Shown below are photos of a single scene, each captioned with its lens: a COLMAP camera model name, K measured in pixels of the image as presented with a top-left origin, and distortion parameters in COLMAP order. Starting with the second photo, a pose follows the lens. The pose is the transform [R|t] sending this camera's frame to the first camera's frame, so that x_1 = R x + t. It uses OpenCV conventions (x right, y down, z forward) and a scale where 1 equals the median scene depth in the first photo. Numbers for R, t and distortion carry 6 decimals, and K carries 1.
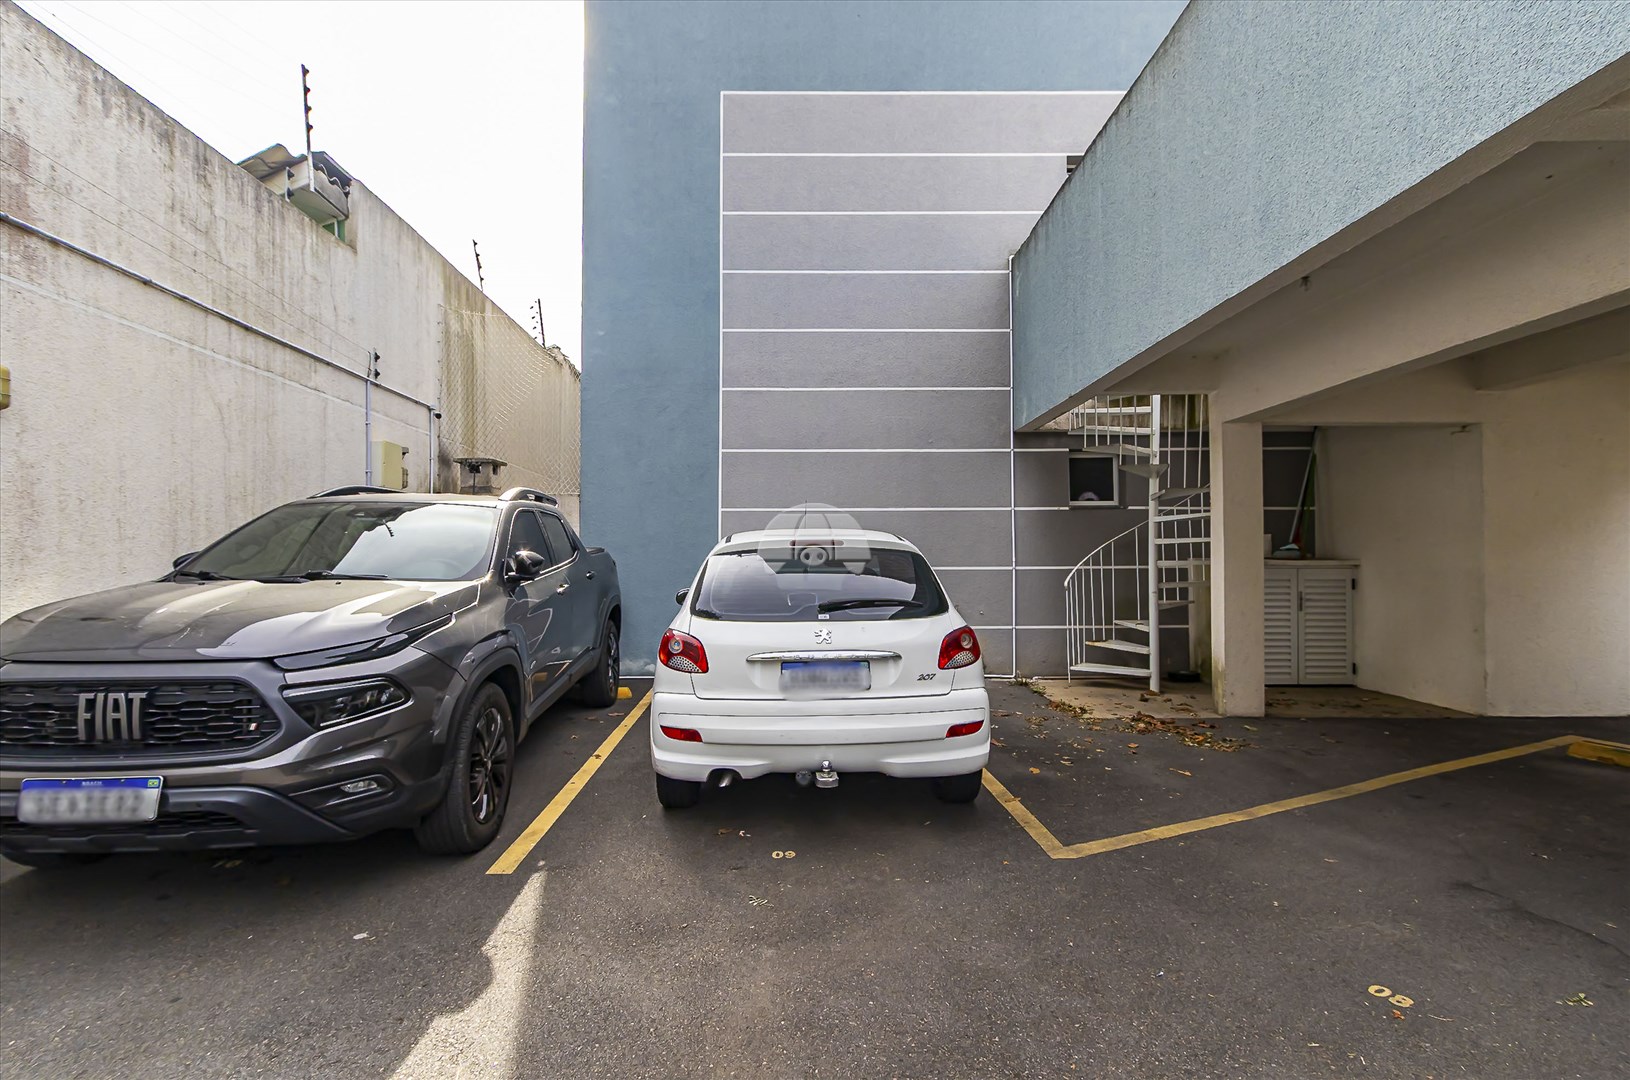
lens RADIAL K [[736.4, 0, 816.3], [0, 736.4, 544.4], [0, 0, 1]] dist [-0.002888, -0.005932]
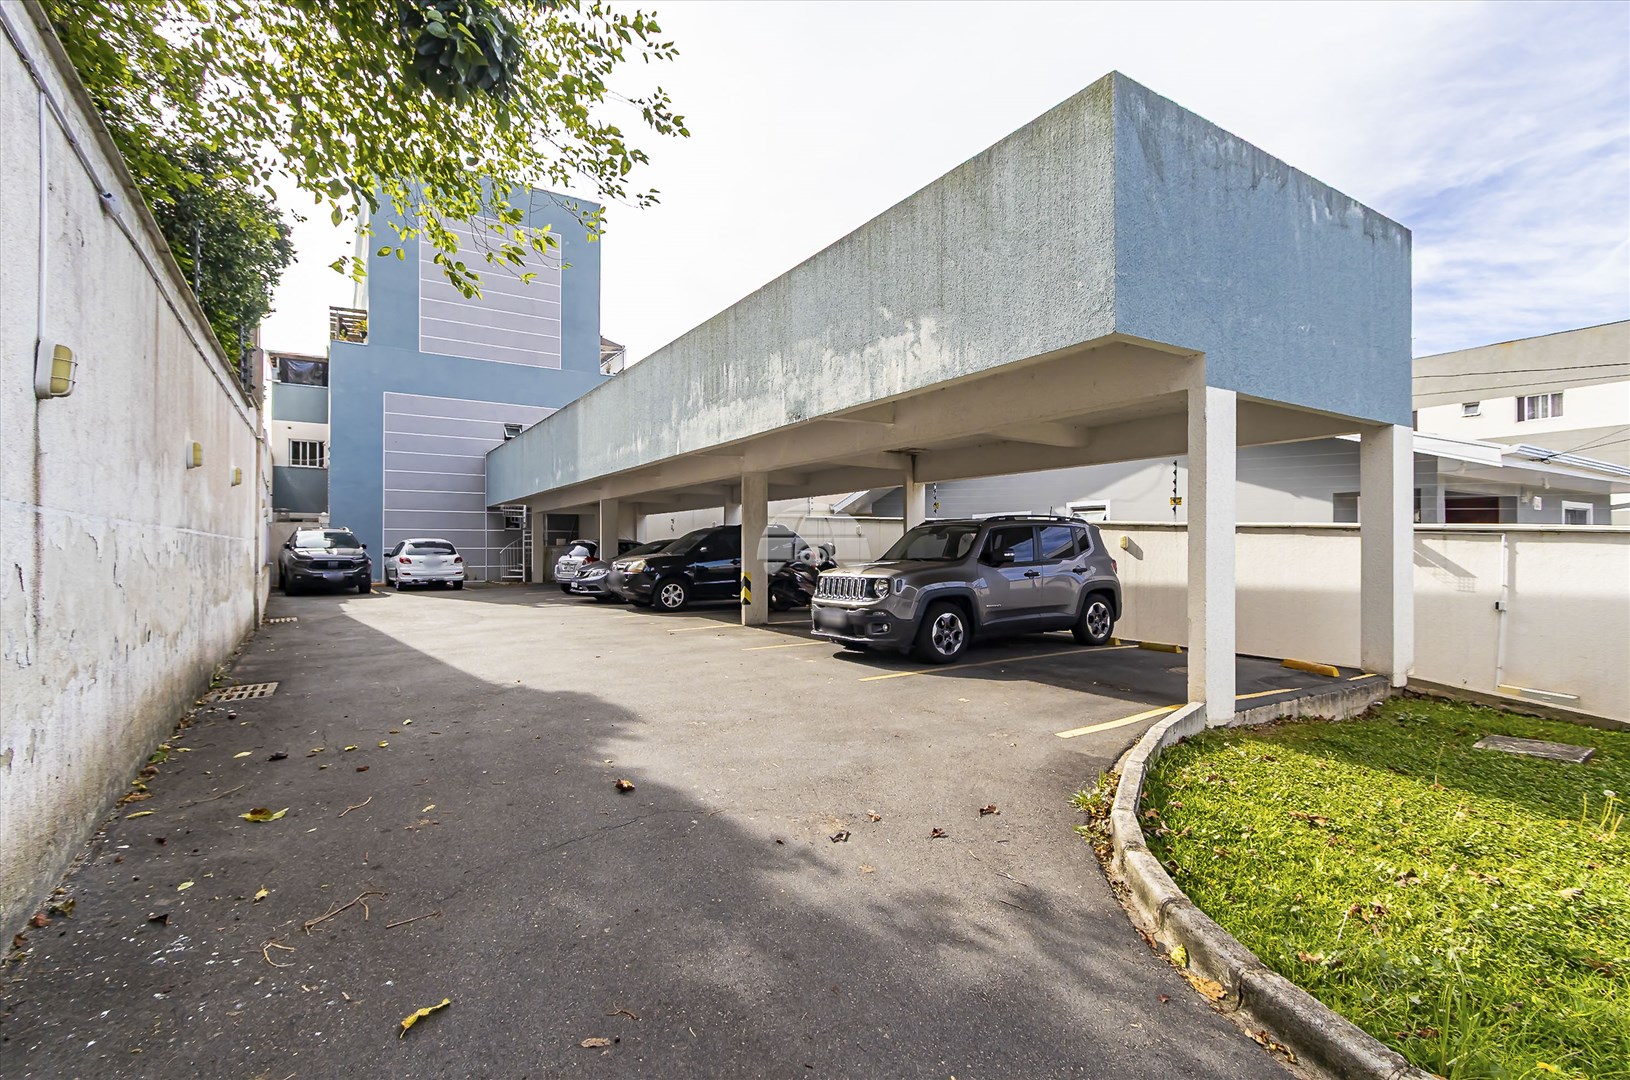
lens RADIAL K [[736.4, 0, 809.9], [0, 736.4, 539.0], [0, 0, 1]] dist [-0.002888, -0.005932]
pose [[0.843495, 0.005463, 0.537109, -0.521563], [-0.004902, 0.999985, -0.002471, -0.022911], [-0.537114, -0.000548, 0.843509, -4.791219]]
